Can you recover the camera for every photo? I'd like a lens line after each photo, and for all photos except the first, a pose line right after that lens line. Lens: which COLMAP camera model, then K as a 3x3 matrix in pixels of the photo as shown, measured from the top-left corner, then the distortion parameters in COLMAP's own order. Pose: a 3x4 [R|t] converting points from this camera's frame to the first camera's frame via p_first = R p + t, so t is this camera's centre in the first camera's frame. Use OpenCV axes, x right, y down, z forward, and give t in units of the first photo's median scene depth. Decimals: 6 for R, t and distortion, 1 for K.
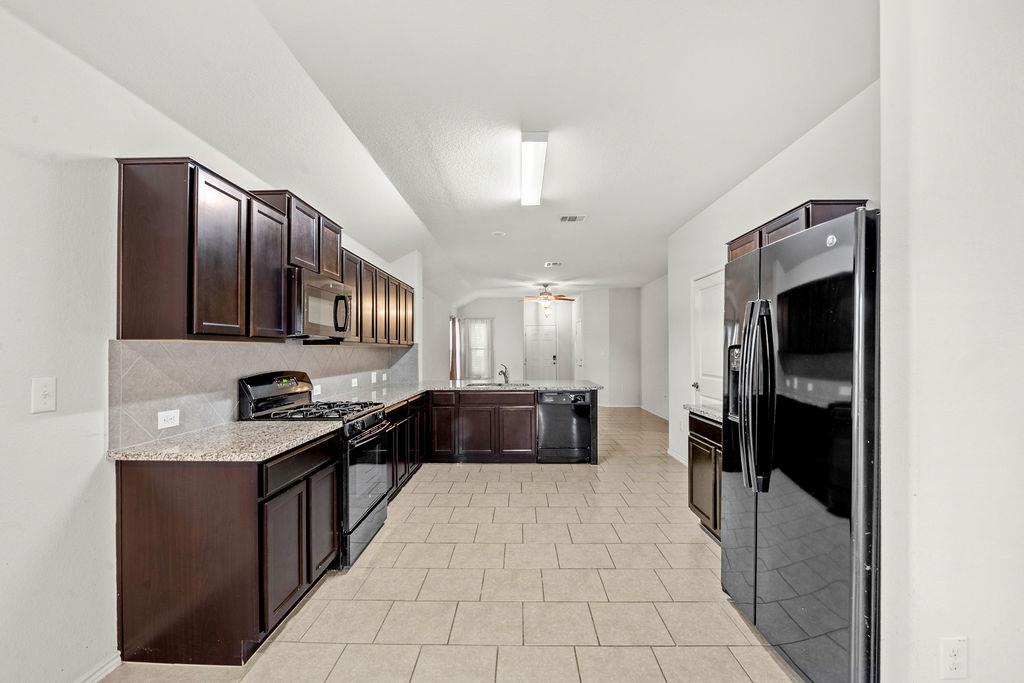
lens RADIAL K [[429.6, 0, 513.2], [0, 429.6, 355.3], [0, 0, 1]] dist [-0.000668, -0.000215]
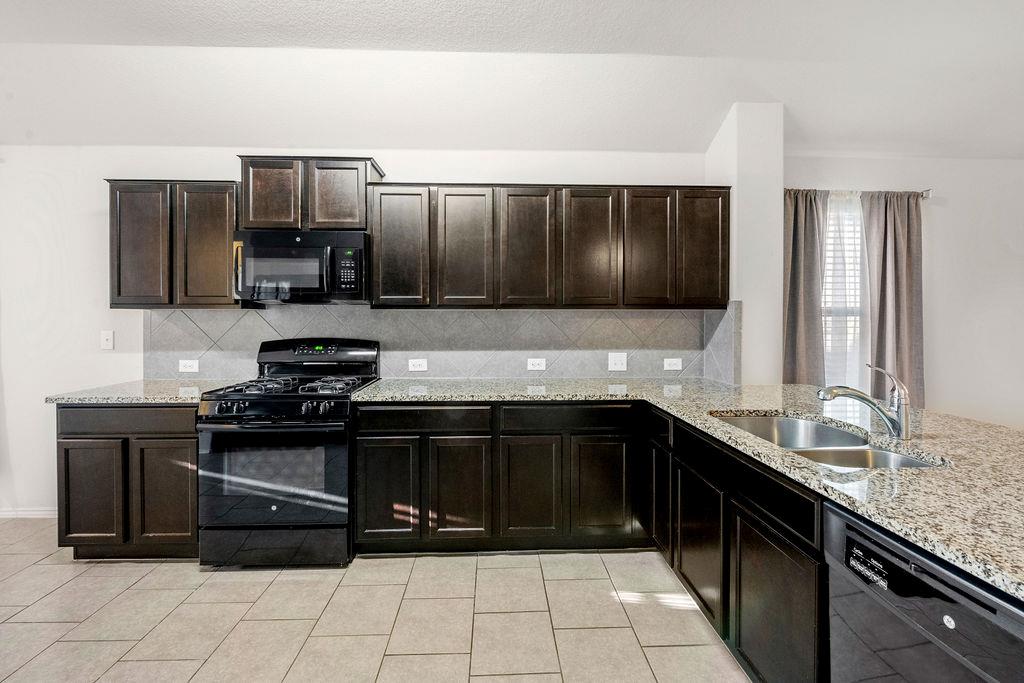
lens RADIAL K [[434.2, 0, 510.9], [0, 434.2, 322.8], [0, 0, 1]] dist [-0.002176, -0.000286]
pose [[0.046303, 0.015676, -0.998804, 0.380141], [-0.011102, 0.999823, 0.015177, -0.013684], [0.998866, 0.010386, 0.046469, 1.169804]]
